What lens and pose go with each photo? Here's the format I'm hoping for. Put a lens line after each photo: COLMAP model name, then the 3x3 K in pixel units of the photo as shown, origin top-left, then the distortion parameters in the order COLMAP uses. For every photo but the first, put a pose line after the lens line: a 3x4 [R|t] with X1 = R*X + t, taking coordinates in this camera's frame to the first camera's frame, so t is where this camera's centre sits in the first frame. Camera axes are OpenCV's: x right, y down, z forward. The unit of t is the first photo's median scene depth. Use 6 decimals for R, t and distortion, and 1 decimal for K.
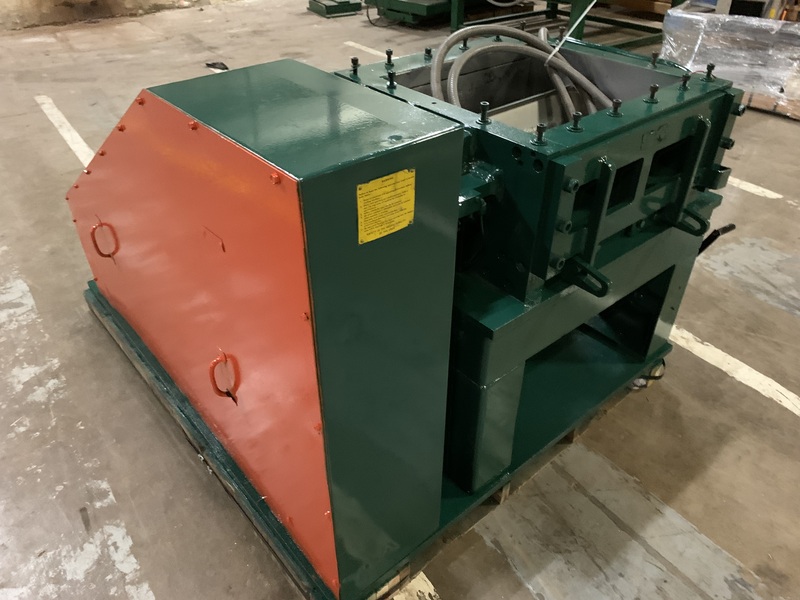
lens RADIAL K [[610.6, 0, 399.4], [0, 610.6, 294.6], [0, 0, 1]] dist [0.014198, -0.006428]
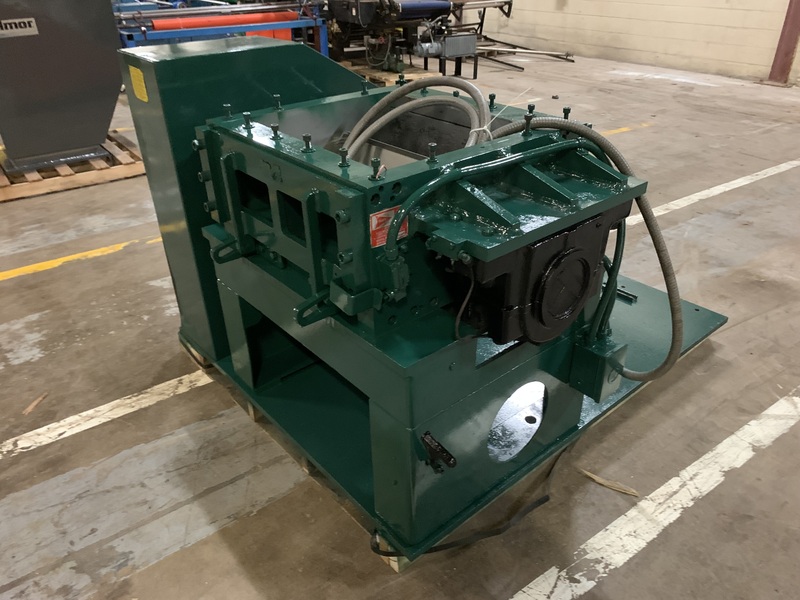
lens RADIAL K [[610.6, 0, 402.8], [0, 610.6, 307.4], [0, 0, 1]] dist [0.014198, -0.006428]
pose [[0.004823, 0.512145, -0.858886, 1.124719], [-0.573458, 0.705050, 0.417194, -0.515006], [0.819221, 0.490522, 0.297094, 0.775454]]
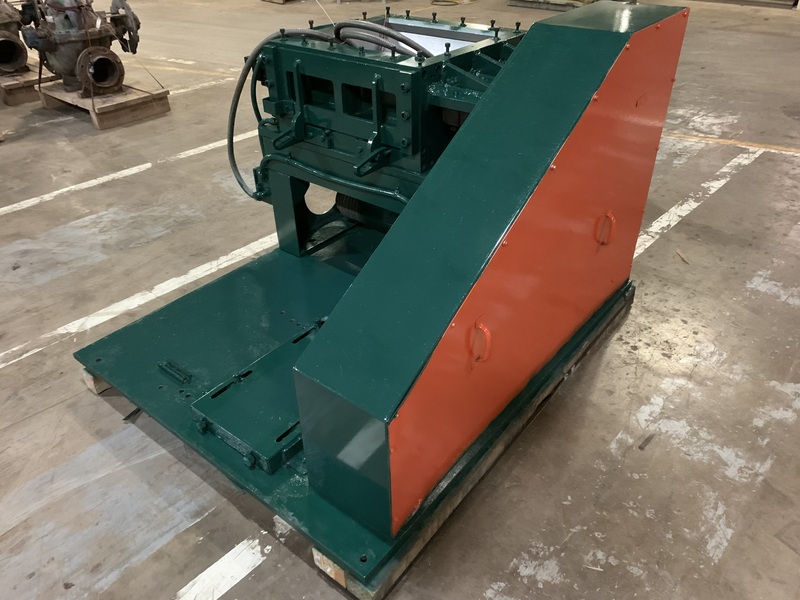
lens RADIAL K [[610.6, 0, 400.2], [0, 610.6, 297.2], [0, 0, 1]] dist [0.014198, -0.006428]
pose [[-0.192200, -0.543940, 0.816816, -1.214923], [0.587989, 0.602562, 0.539618, -0.700802], [-0.785702, 0.583993, 0.204018, 0.961867]]
